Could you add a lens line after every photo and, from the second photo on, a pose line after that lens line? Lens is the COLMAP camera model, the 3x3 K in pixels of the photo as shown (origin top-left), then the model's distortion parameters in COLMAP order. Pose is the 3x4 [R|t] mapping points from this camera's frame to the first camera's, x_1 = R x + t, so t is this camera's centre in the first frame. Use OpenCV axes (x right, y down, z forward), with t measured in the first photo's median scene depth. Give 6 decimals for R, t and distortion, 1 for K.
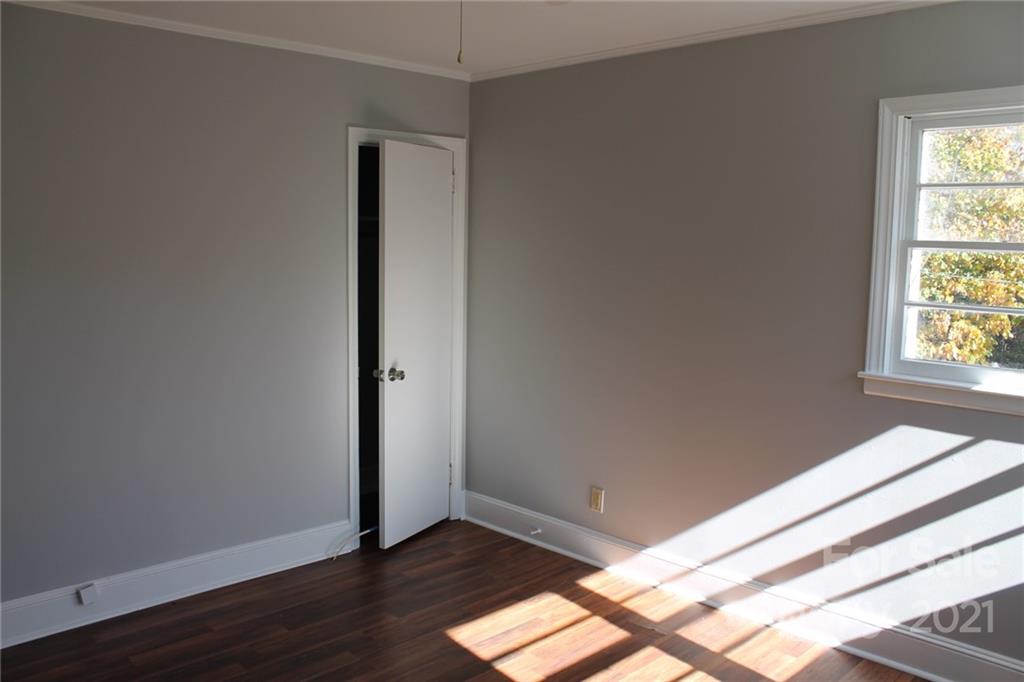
lens RADIAL K [[861.9, 0, 512.0], [0, 861.9, 341.0], [0, 0, 1]] dist [-0.169237, 0.143459]
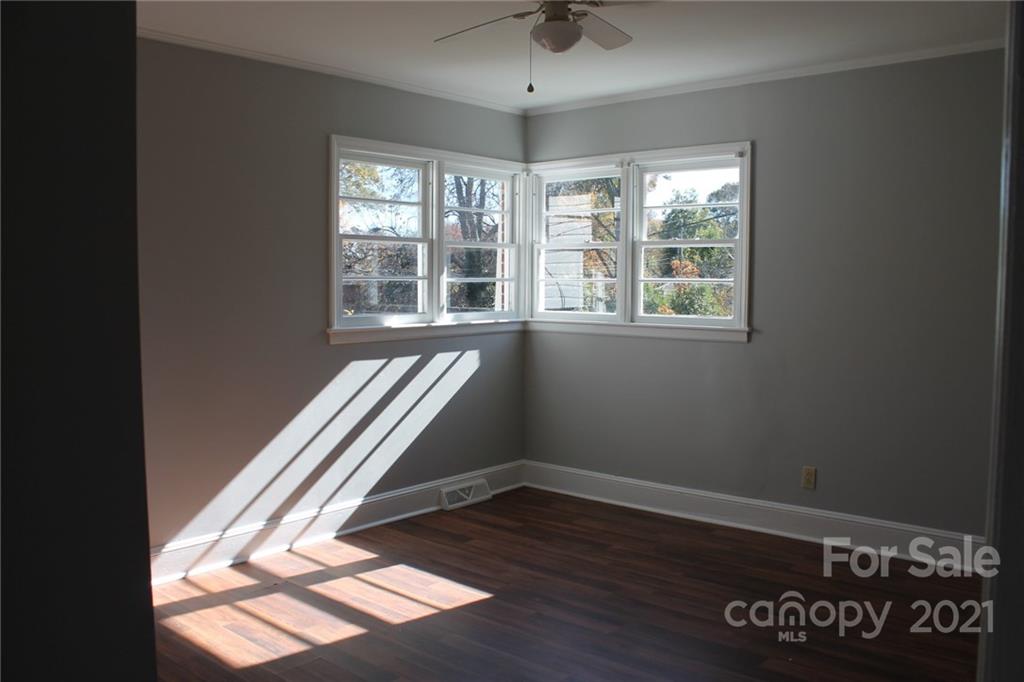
lens RADIAL K [[861.9, 0, 512.0], [0, 861.9, 341.0], [0, 0, 1]] dist [-0.169237, 0.143459]
pose [[-0.079740, -0.085160, 0.993171, -0.965149], [0.115356, 0.988862, 0.094052, -0.039364], [-0.990118, 0.122068, -0.069028, 0.772215]]
